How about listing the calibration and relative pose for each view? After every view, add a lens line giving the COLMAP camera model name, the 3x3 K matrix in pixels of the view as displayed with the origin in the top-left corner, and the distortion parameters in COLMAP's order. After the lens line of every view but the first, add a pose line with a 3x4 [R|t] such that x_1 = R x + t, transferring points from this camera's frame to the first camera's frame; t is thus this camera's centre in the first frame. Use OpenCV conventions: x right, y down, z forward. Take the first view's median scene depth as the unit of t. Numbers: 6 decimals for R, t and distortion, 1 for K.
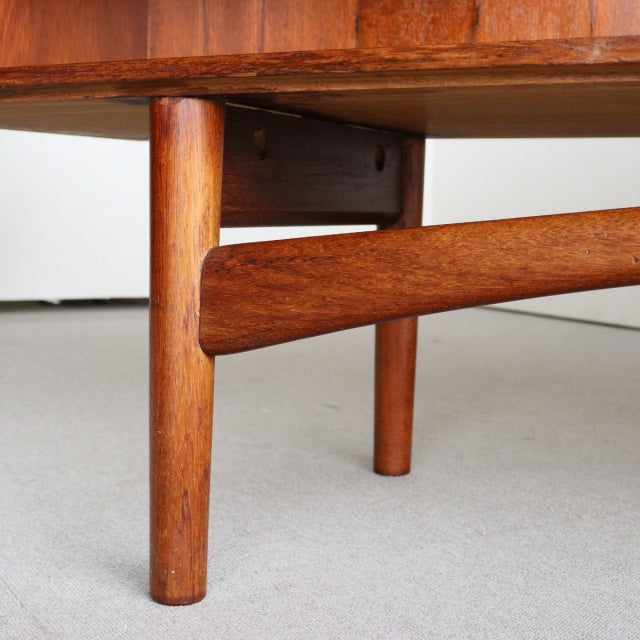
lens RADIAL K [[1112.2, 0, 319.0], [0, 1112.2, 303.3], [0, 0, 1]] dist [-0.018216, -0.032753]
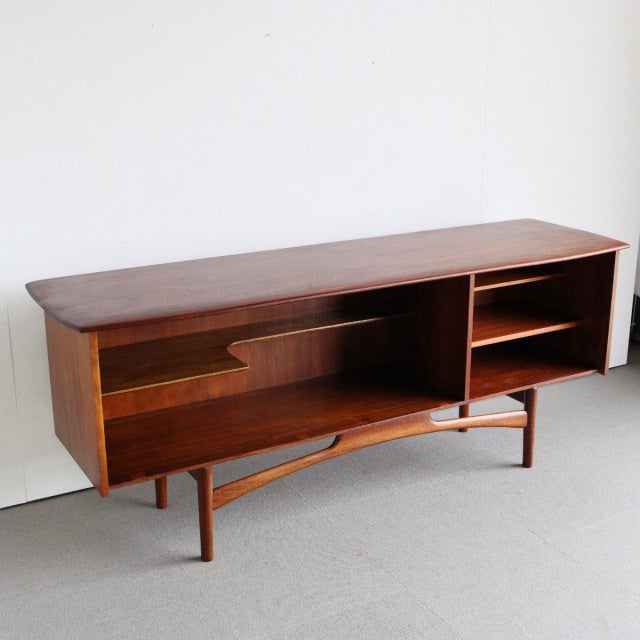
lens RADIAL K [[933.3, 0, 309.3], [0, 933.3, 319.6], [0, 0, 1]] dist [-0.095904, 0.007935]
pose [[0.573768, -0.260616, 0.776446, -2.811740], [0.087705, 0.962122, 0.258128, -1.779292], [-0.814308, -0.080007, 0.574892, -1.611459]]
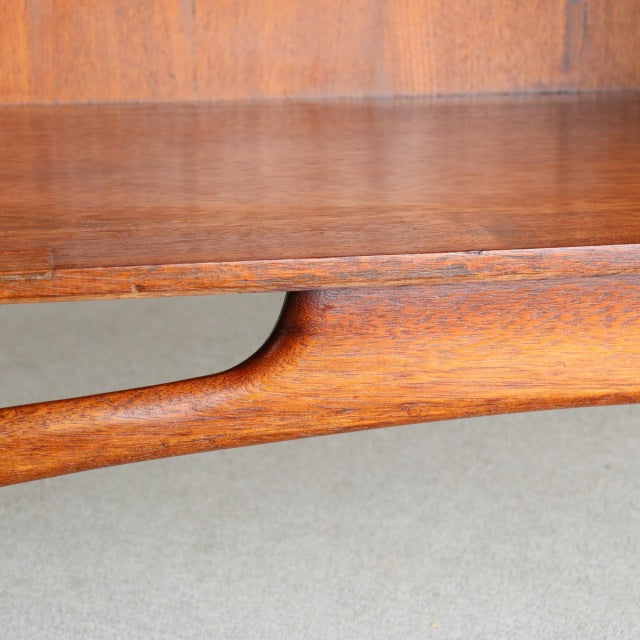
lens RADIAL K [[1510.3, 0, 320.0], [0, 1510.3, 320.0], [0, 0, 1]] dist [0.073808, 0.426687]
pose [[0.809621, -0.188539, 0.555848, -0.102603], [0.060649, 0.968809, 0.240274, -0.379253], [-0.583811, -0.160819, 0.795802, -0.148110]]
